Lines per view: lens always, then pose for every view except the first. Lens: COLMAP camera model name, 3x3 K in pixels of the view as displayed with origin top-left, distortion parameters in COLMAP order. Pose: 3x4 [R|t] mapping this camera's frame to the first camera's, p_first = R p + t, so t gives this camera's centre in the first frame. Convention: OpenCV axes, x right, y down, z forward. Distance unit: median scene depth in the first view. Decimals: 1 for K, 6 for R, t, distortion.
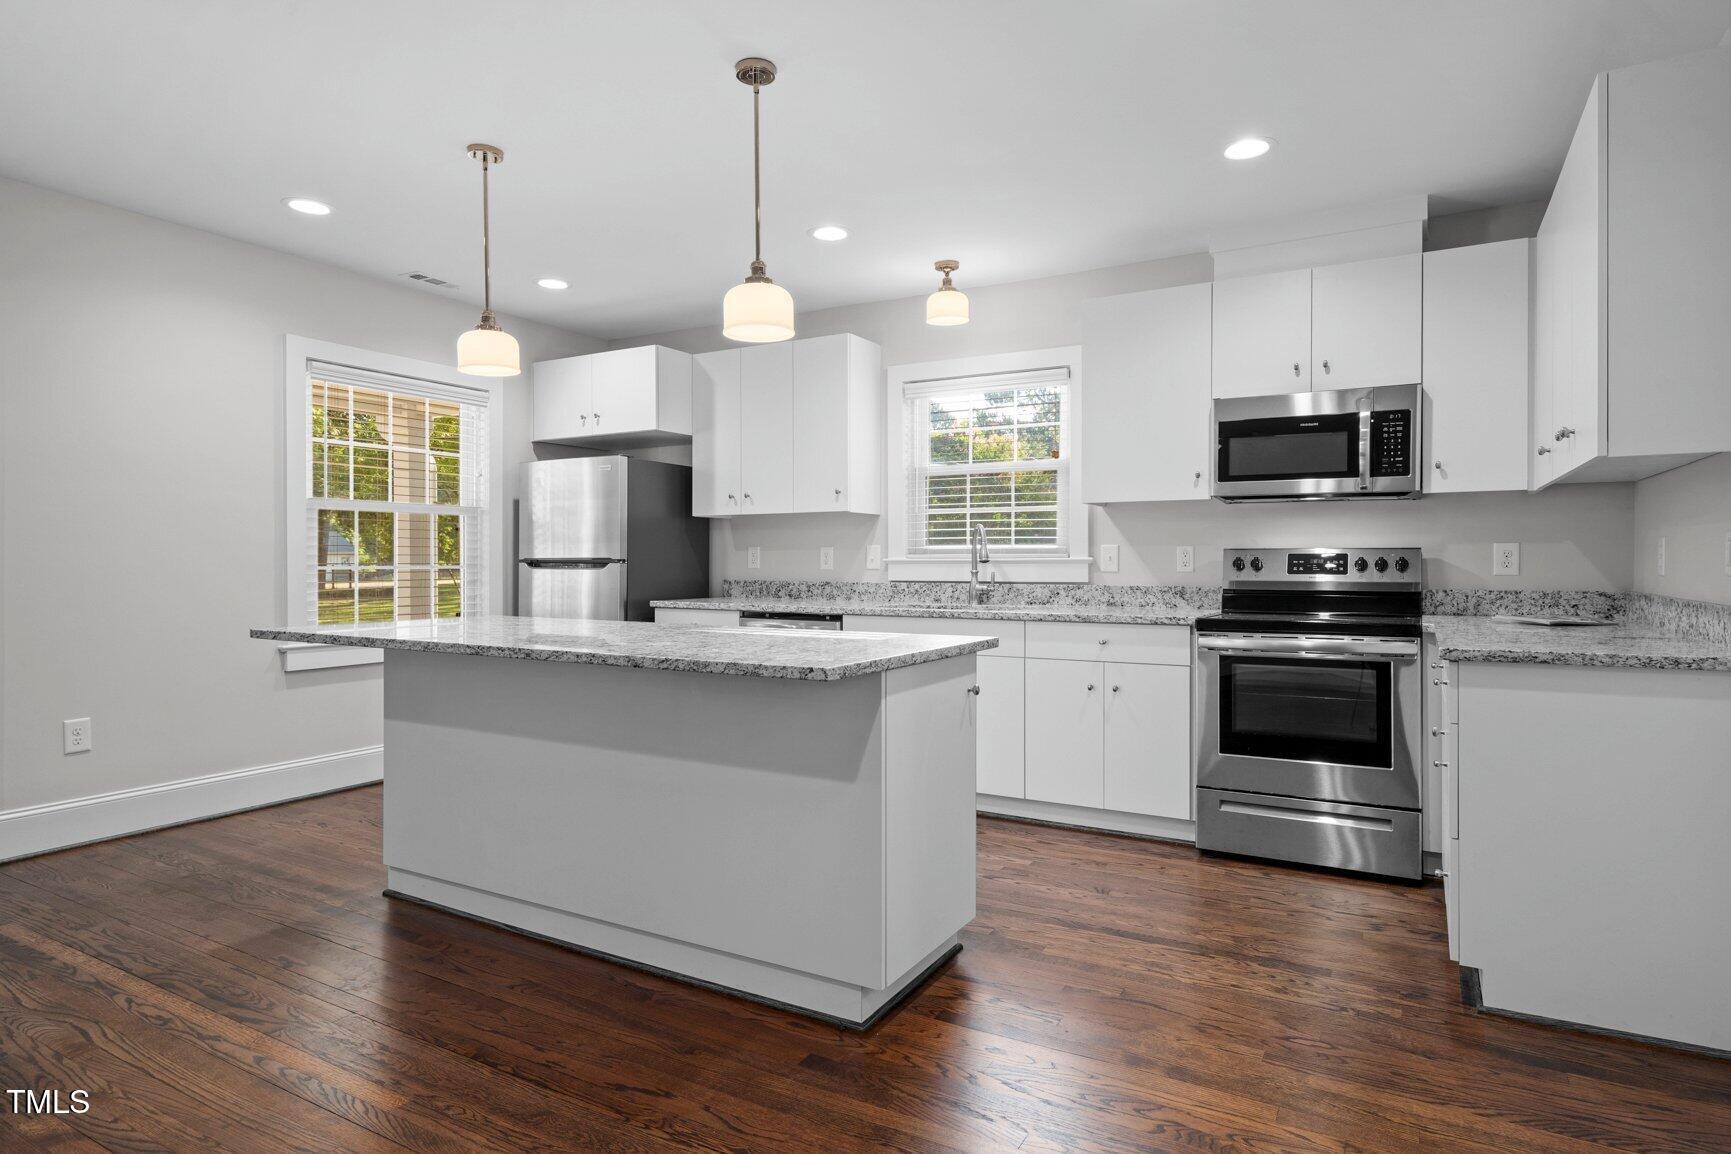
lens RADIAL K [[953.9, 0, 863.5], [0, 953.9, 567.9], [0, 0, 1]] dist [-0.002601, -0.000531]
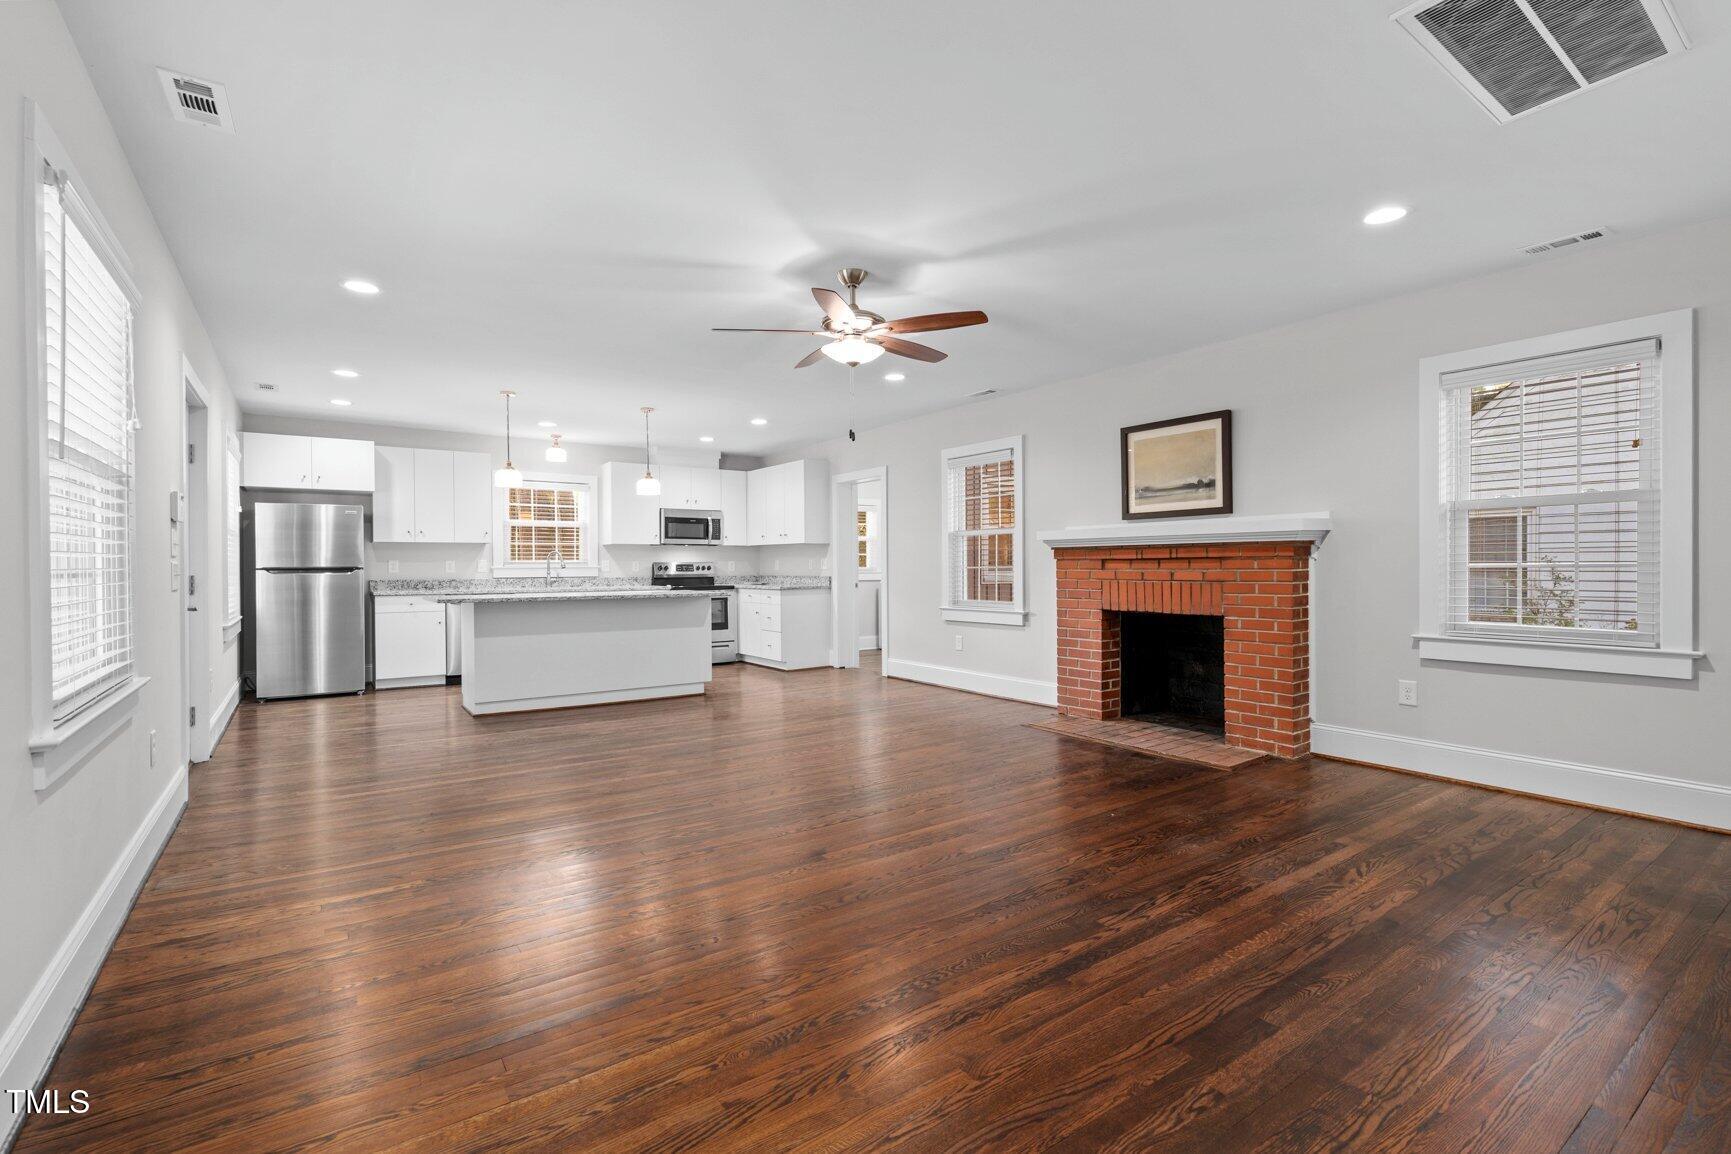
lens RADIAL K [[795.3, 0, 865.5], [0, 795.3, 577.0], [0, 0, 1]] dist [-0.012858, -0.000111]
pose [[0.418289, -0.013840, 0.908209, -1.304978], [0.012543, 0.999877, 0.009460, 0.006440], [-0.908227, 0.007435, 0.418411, -0.435785]]
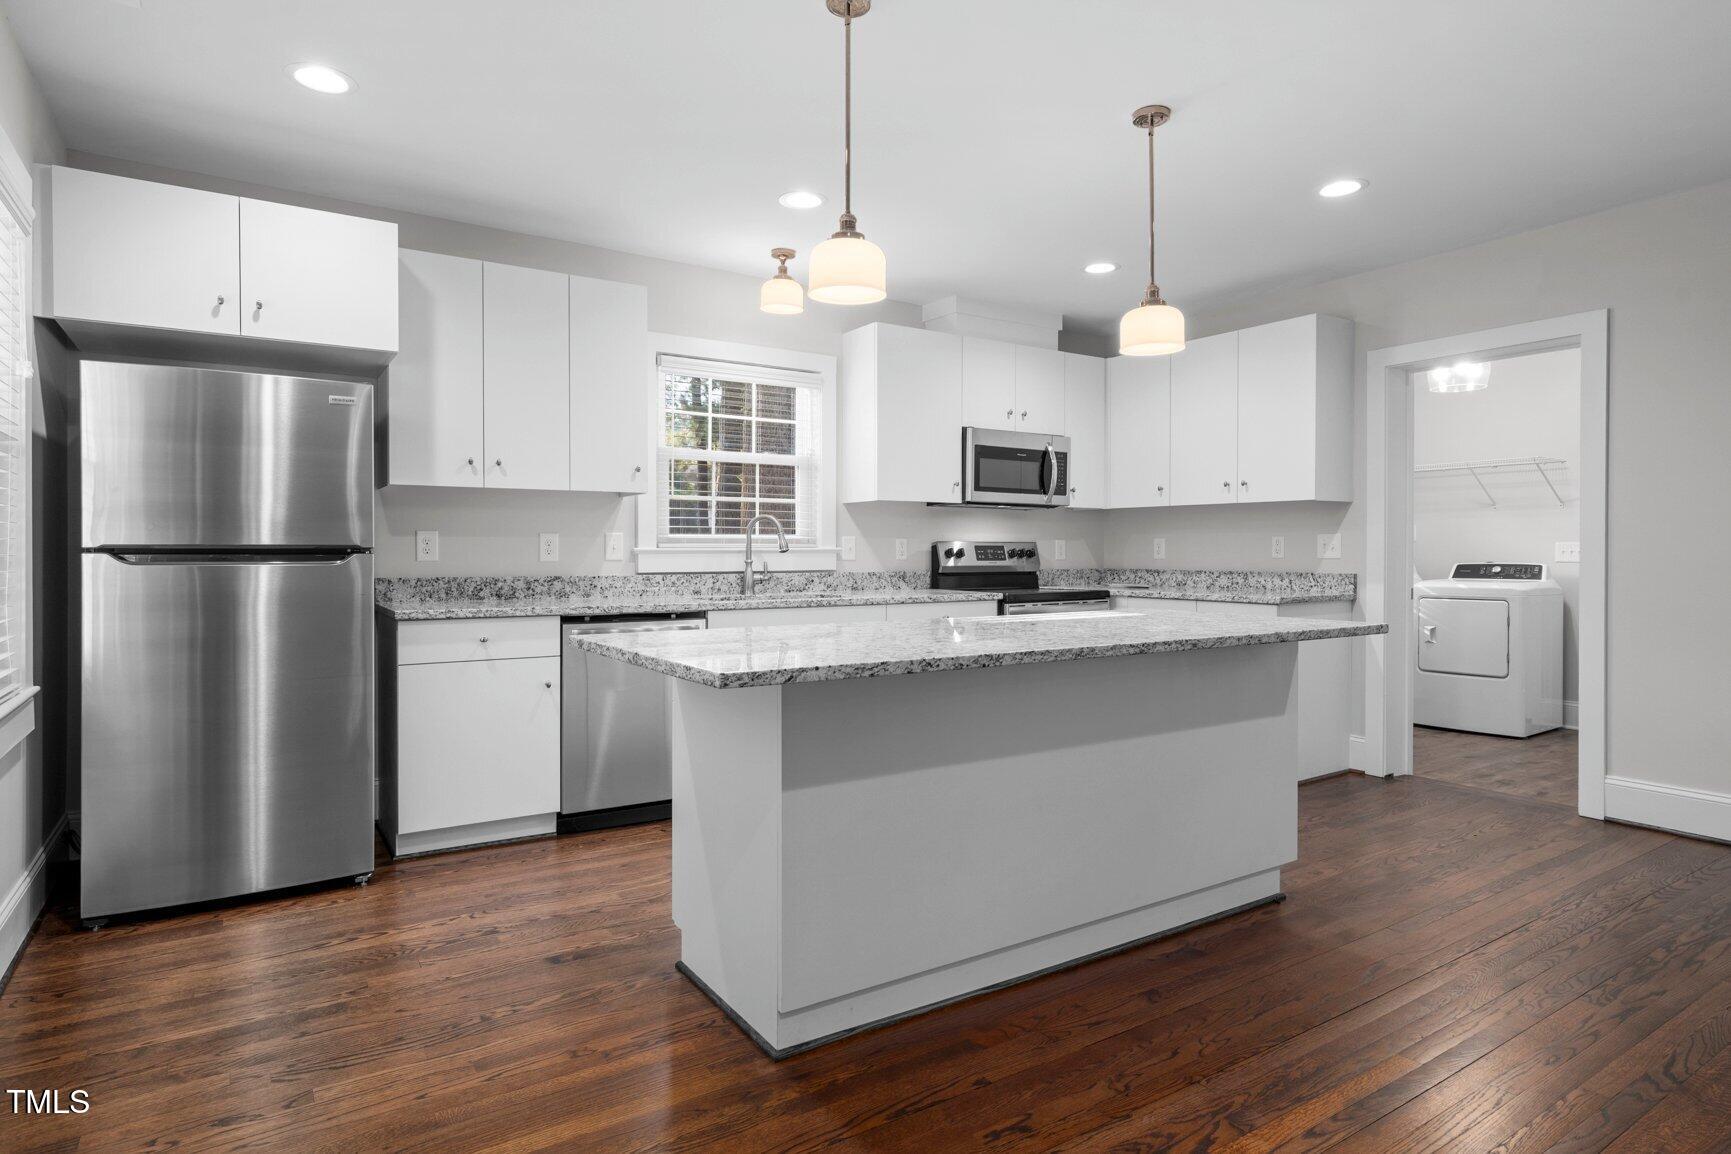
lens RADIAL K [[953.9, 0, 863.5], [0, 953.9, 567.9], [0, 0, 1]] dist [-0.002601, -0.000531]
pose [[0.455966, -0.014805, 0.889874, -0.763314], [0.006124, 0.999890, 0.013497, -0.002360], [-0.889976, -0.000704, 0.456007, 0.471804]]
